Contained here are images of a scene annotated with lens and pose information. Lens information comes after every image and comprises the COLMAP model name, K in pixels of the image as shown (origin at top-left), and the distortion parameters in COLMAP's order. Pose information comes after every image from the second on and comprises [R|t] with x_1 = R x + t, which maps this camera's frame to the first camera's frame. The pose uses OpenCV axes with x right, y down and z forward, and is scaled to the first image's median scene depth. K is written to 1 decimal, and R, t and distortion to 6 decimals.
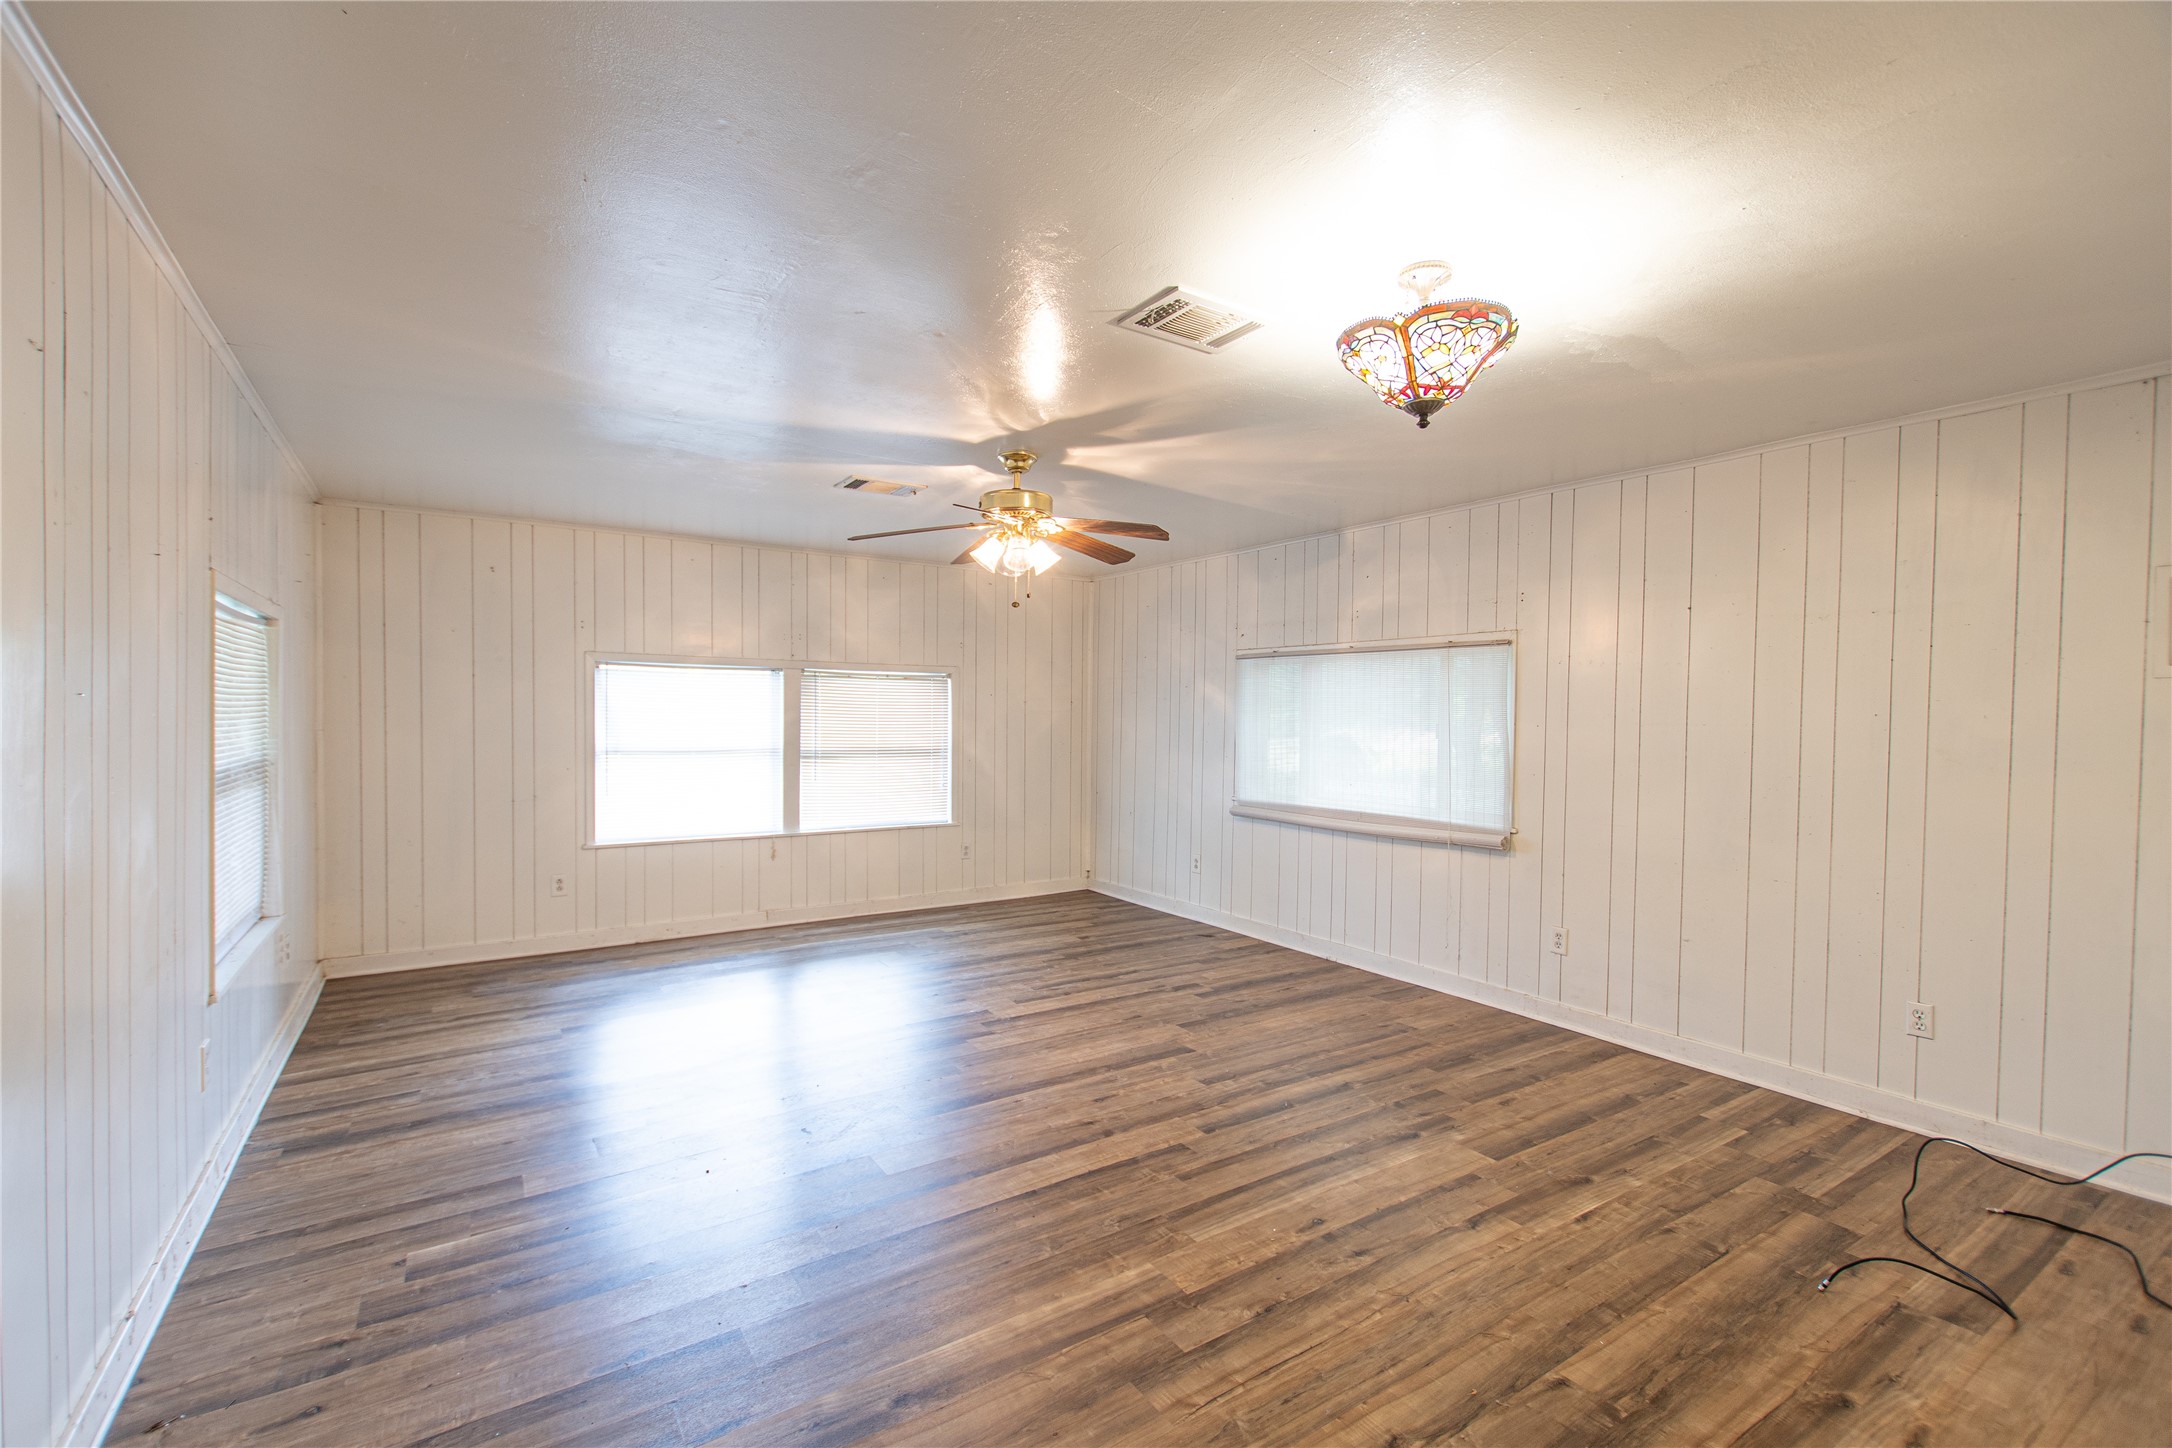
lens RADIAL K [[940.6, 0, 1084.5], [0, 940.6, 734.6], [0, 0, 1]] dist [0.019364, -0.009731]
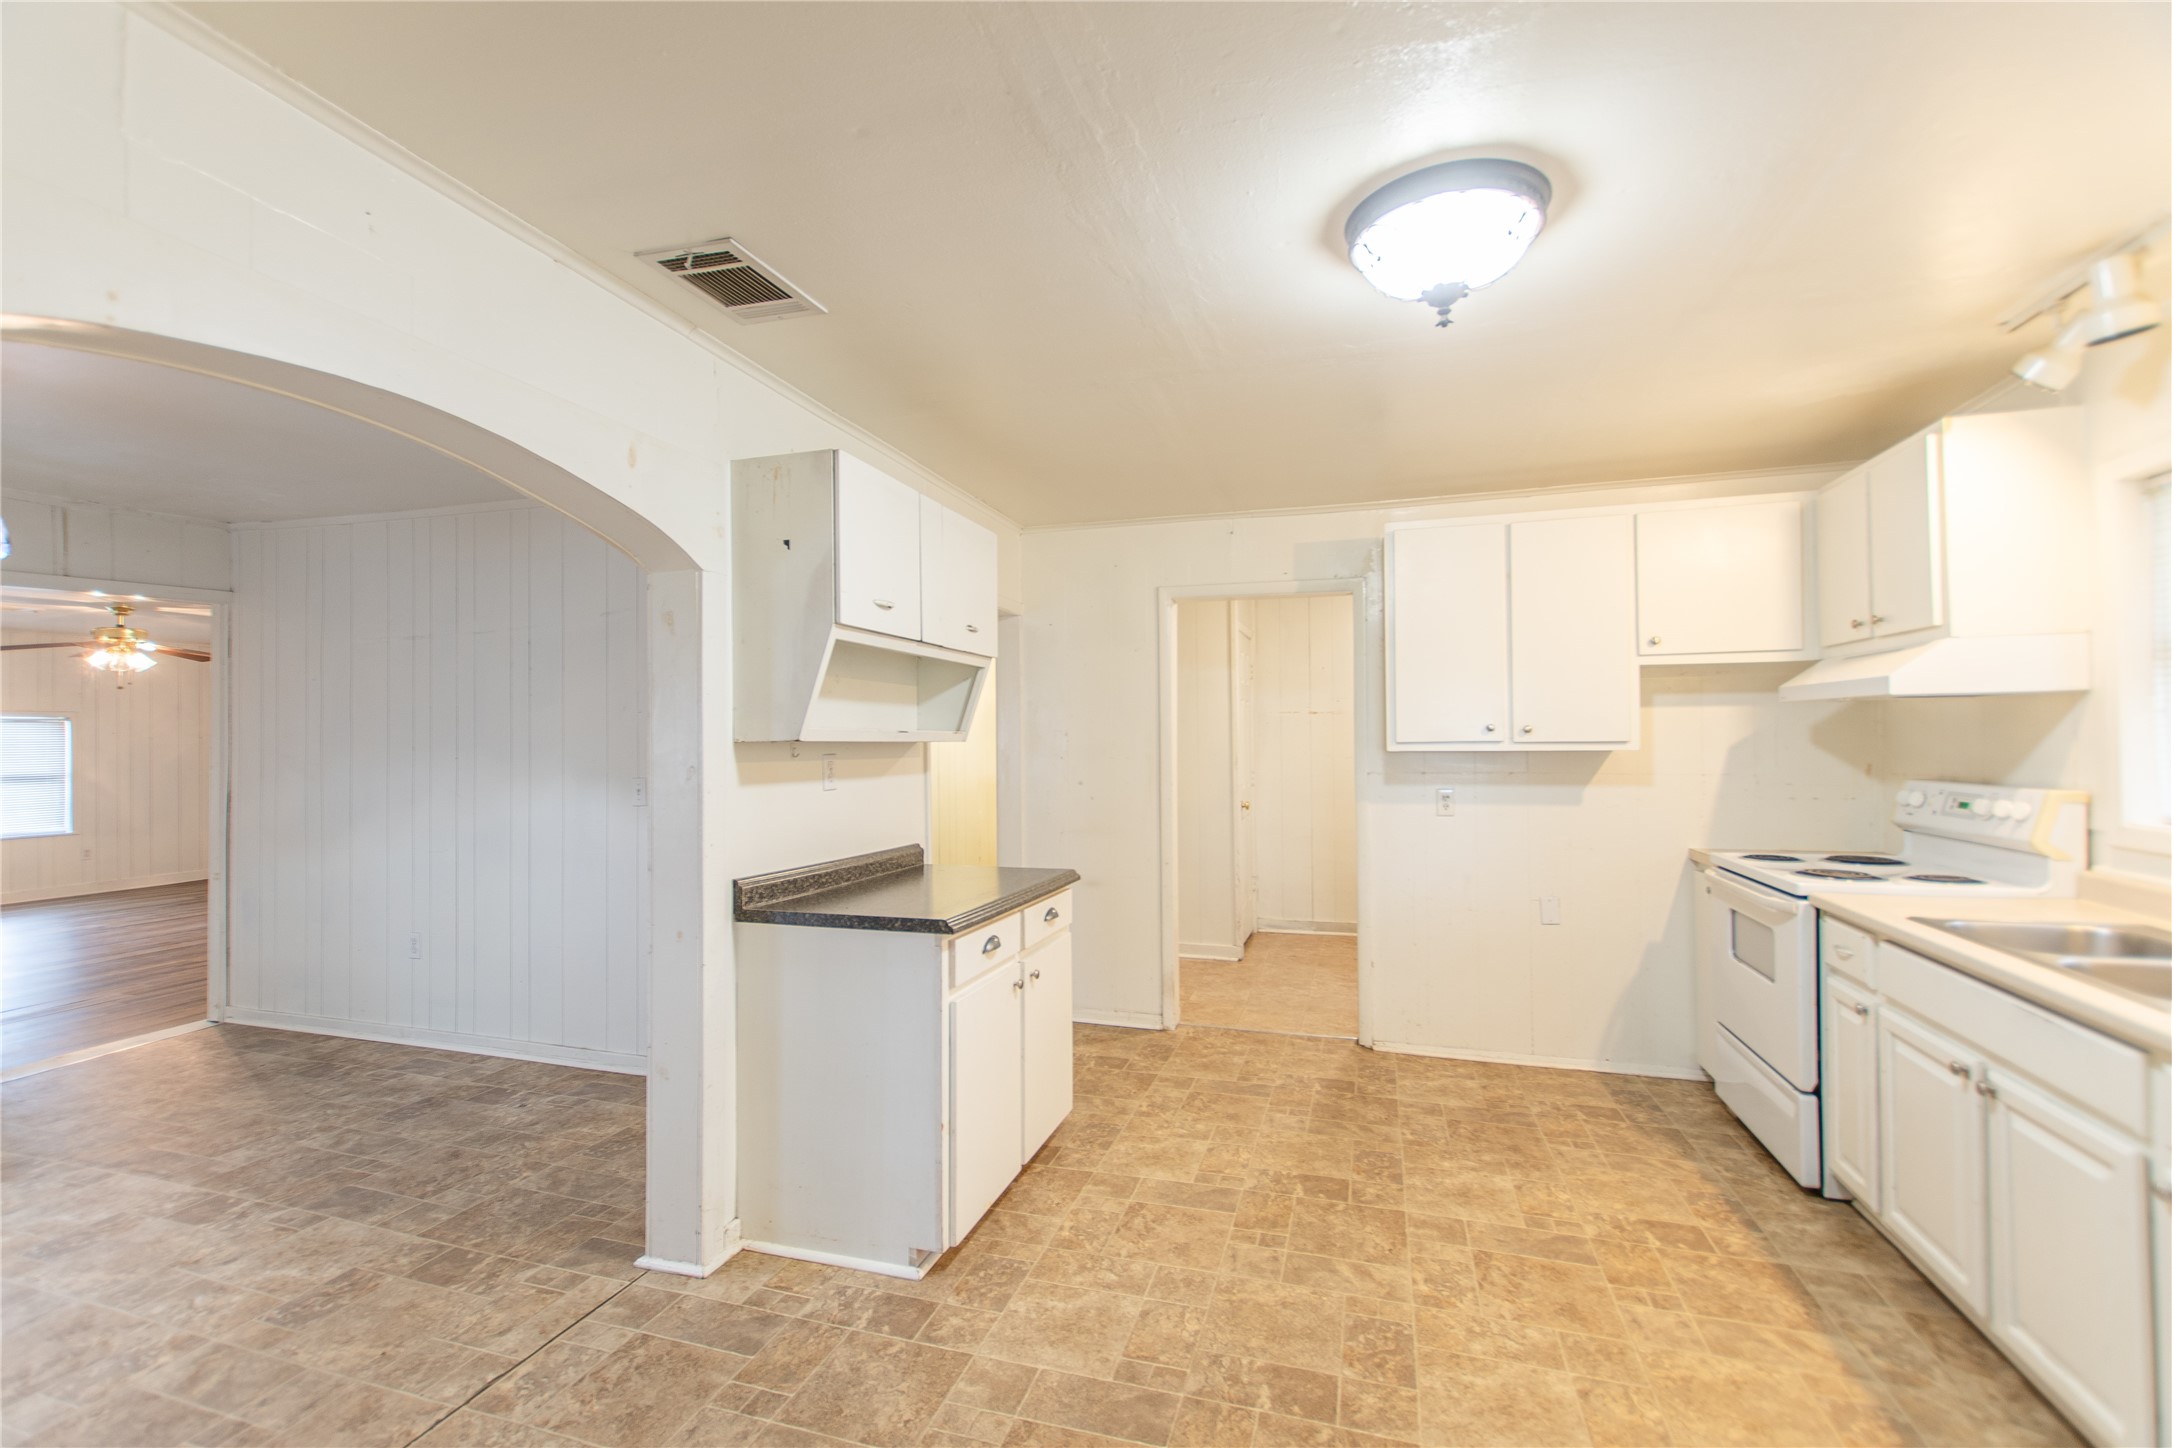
lens RADIAL K [[940.6, 0, 1084.5], [0, 940.6, 734.6], [0, 0, 1]] dist [0.019364, -0.009731]
pose [[0.778789, -0.011641, 0.627178, 0.191685], [0.027276, 0.999511, -0.015318, 0.025534], [-0.626693, 0.029037, 0.778725, -1.353504]]
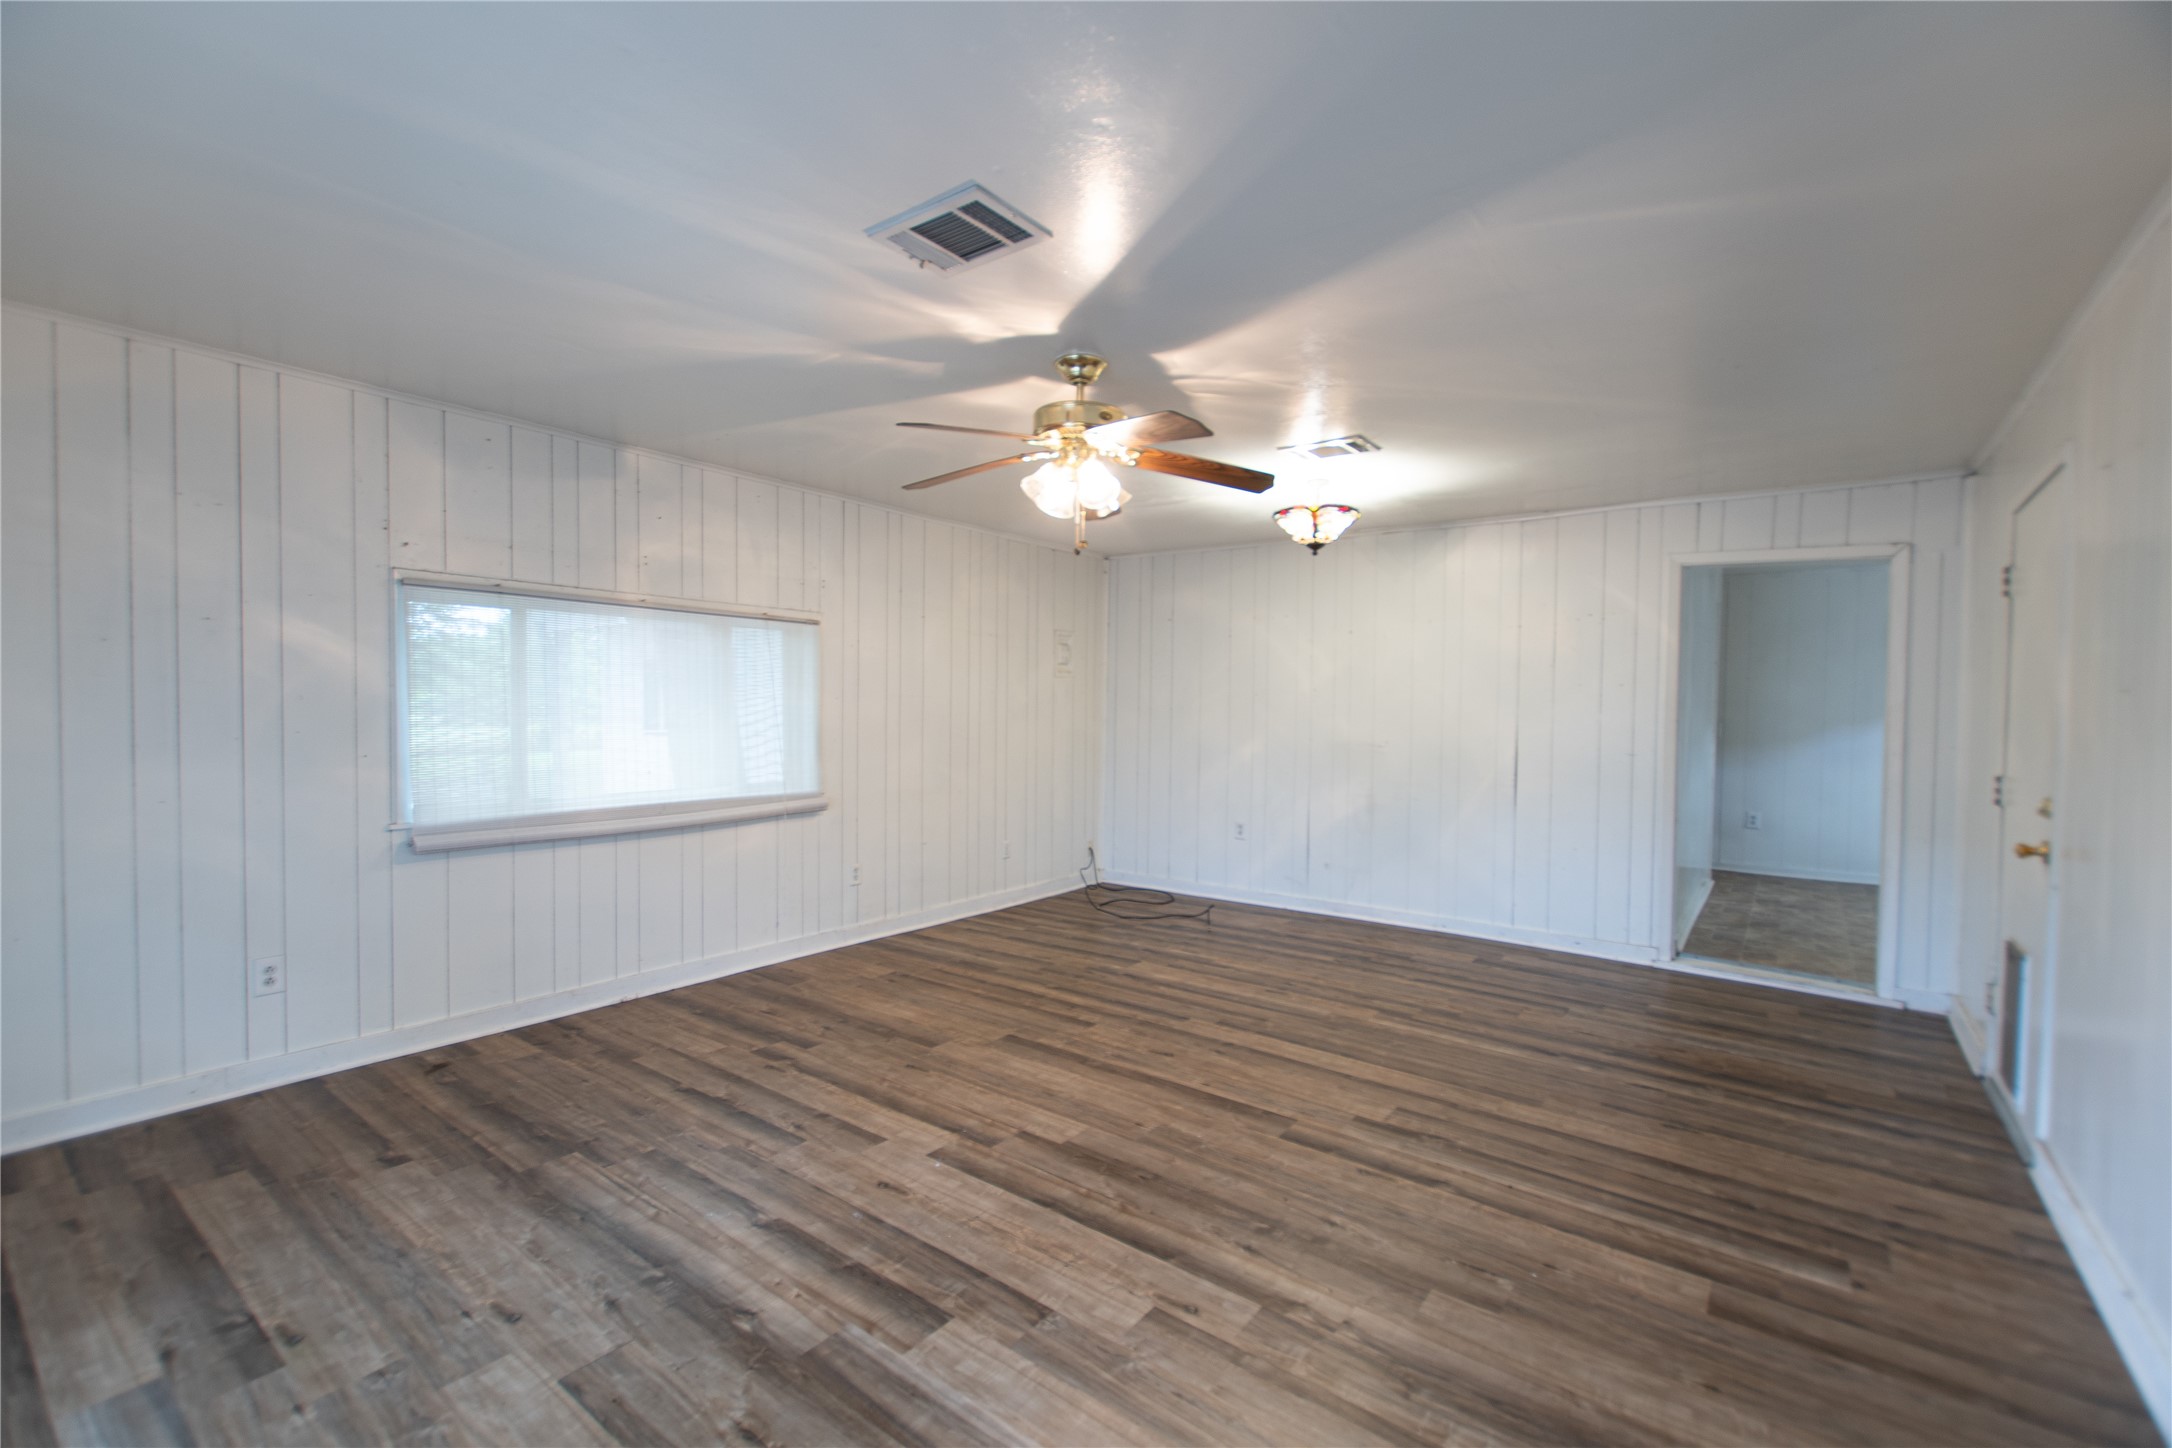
lens RADIAL K [[936.9, 0, 1085.9], [0, 936.9, 733.8], [0, 0, 1]] dist [-0.000605, -0.000127]
pose [[-0.332812, -0.044160, 0.941959, -0.694766], [0.006065, 0.998782, 0.048966, -0.019579], [-0.942974, 0.022009, -0.332138, 1.064818]]
